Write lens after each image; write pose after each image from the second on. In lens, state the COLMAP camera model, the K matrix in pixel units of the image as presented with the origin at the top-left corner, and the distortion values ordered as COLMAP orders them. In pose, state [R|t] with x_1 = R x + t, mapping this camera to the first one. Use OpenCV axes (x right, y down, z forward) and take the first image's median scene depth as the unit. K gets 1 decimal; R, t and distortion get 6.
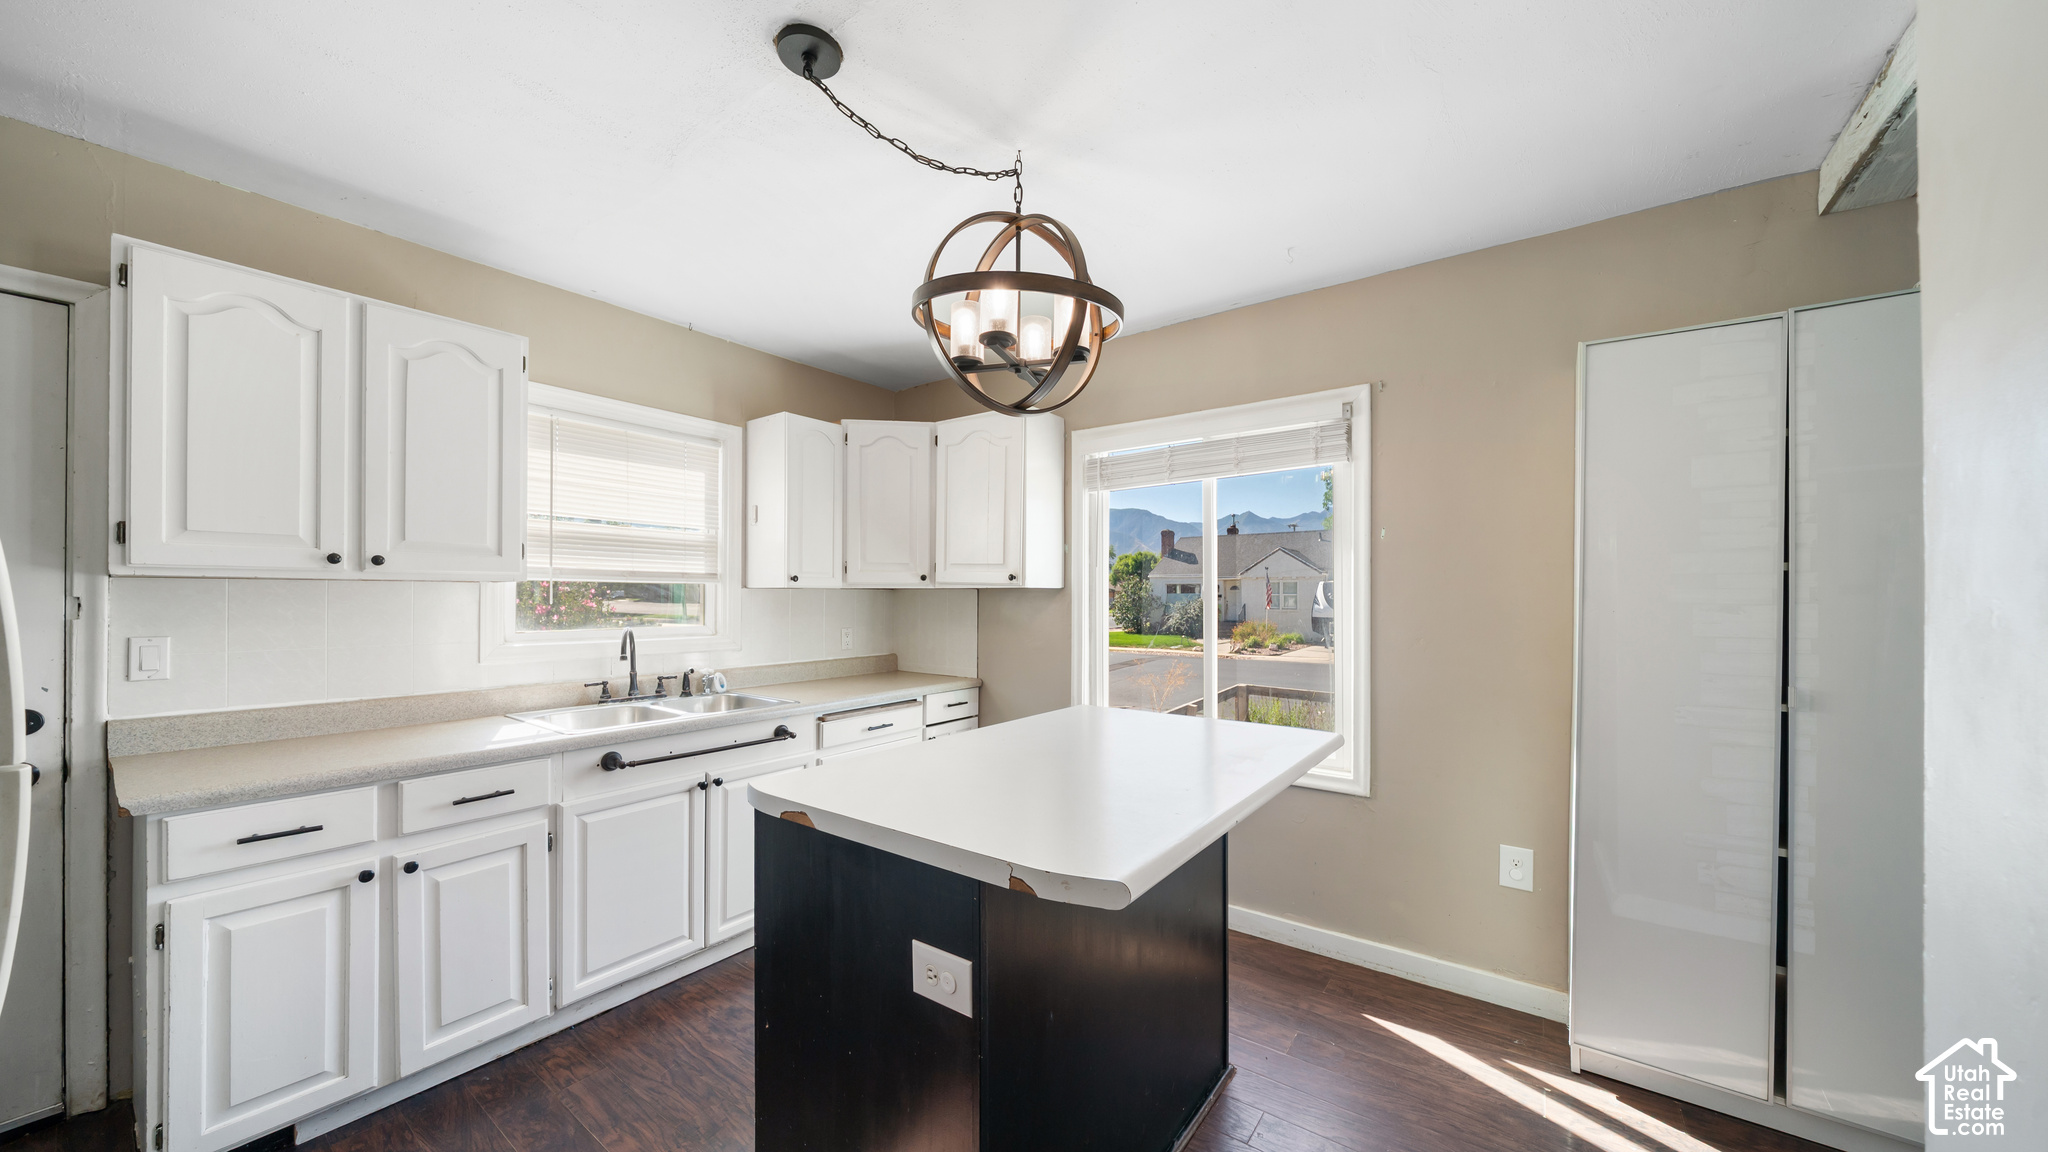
lens RADIAL K [[711.2, 0, 1023.8], [0, 711.2, 590.9], [0, 0, 1]] dist [-0.000630, -0.000076]
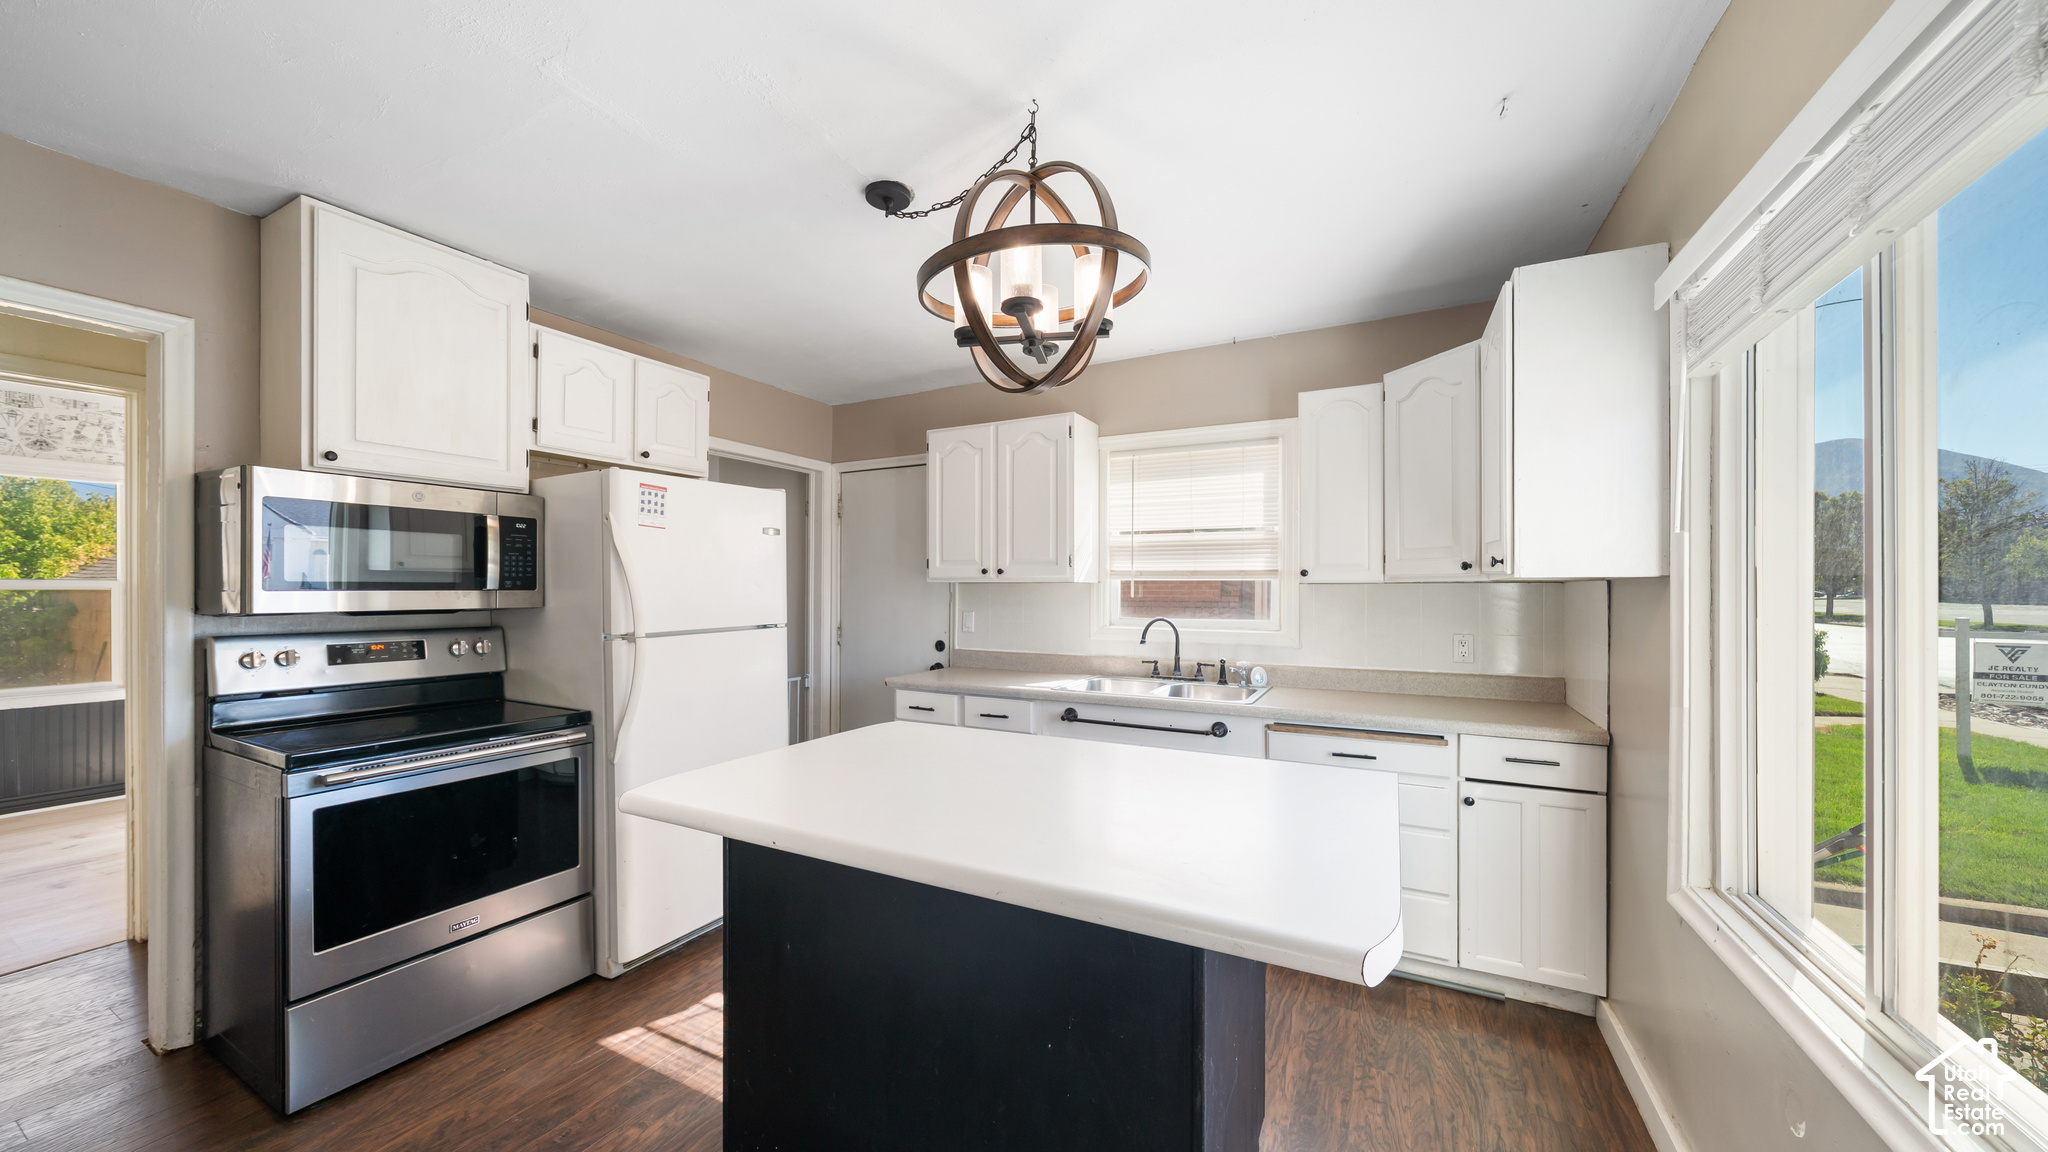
lens RADIAL K [[711.2, 0, 1023.8], [0, 711.2, 590.9], [0, 0, 1]] dist [-0.000630, -0.000076]
pose [[0.152787, -0.001039, -0.988259, 0.572281], [0.006936, 0.999976, 0.000021, 0.003337], [0.988235, -0.006858, 0.152790, 0.551172]]
